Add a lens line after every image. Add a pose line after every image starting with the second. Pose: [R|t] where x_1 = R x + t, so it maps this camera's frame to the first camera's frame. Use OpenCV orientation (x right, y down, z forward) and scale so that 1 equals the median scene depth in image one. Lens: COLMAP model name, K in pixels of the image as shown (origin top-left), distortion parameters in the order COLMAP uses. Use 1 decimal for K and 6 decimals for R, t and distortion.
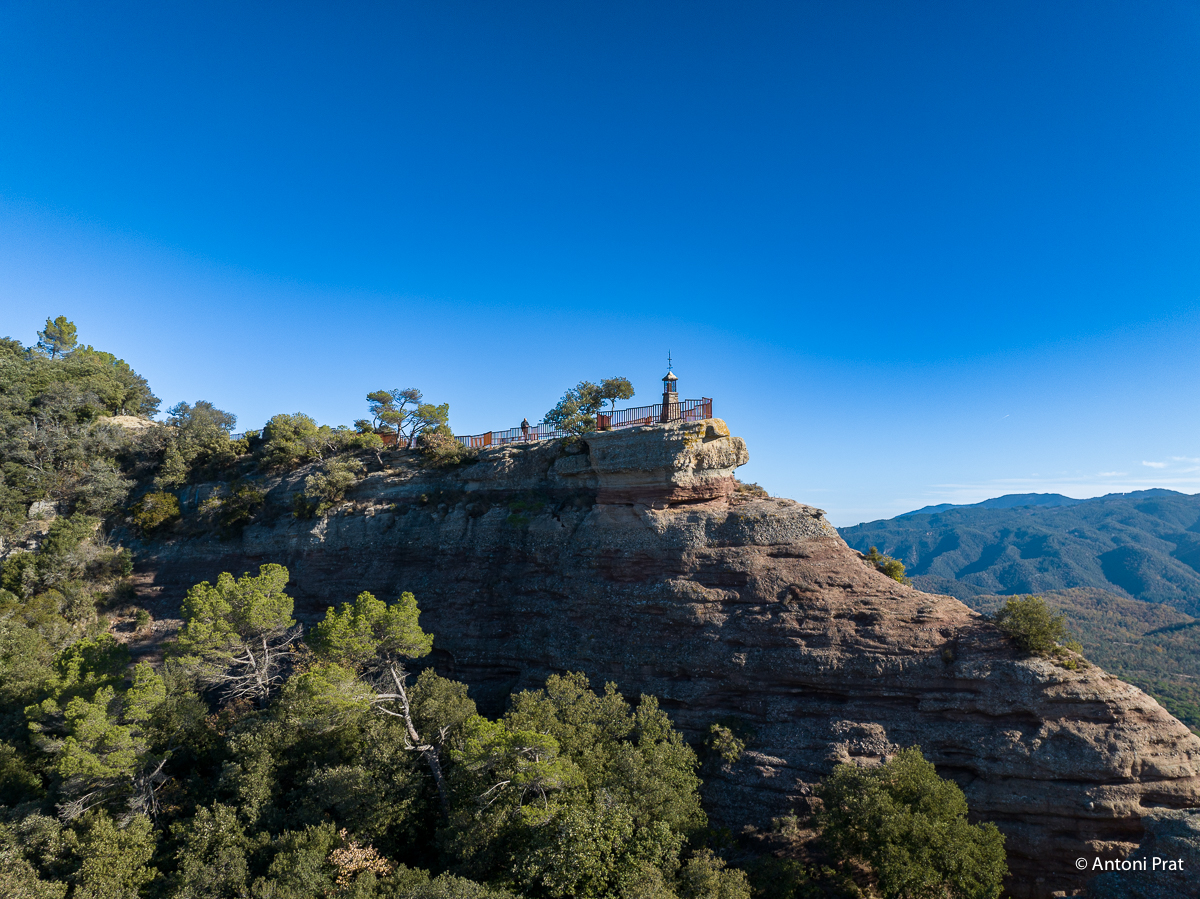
lens RADIAL K [[846.0, 0, 596.1], [0, 846.0, 444.2], [0, 0, 1]] dist [-0.049759, 0.019677]
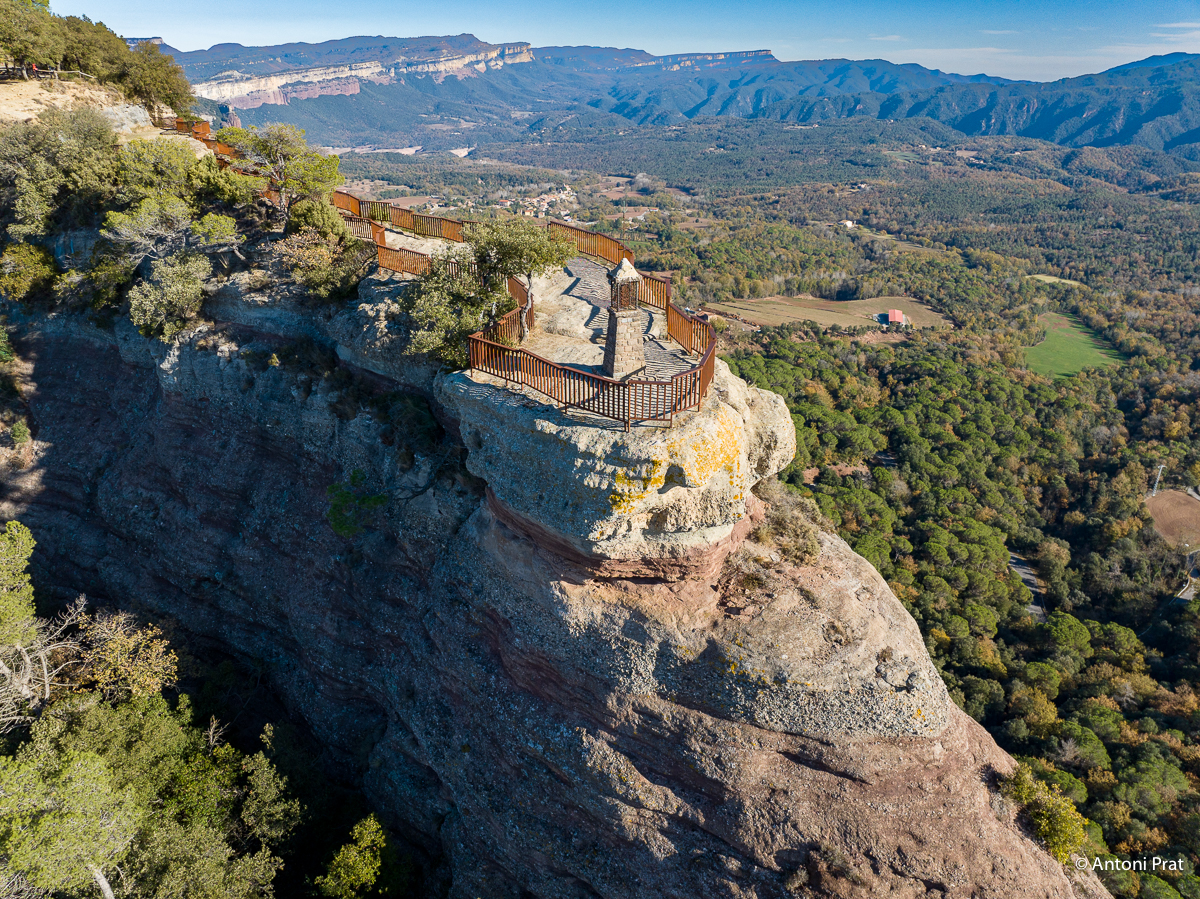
lens RADIAL K [[846.0, 0, 596.1], [0, 846.0, 447.8], [0, 0, 1]] dist [-0.049759, 0.019677]
pose [[0.985251, 0.069650, -0.156297, 0.158957], [0.016779, 0.869683, 0.493326, -0.229822], [0.170289, -0.488673, 0.855687, 0.645537]]
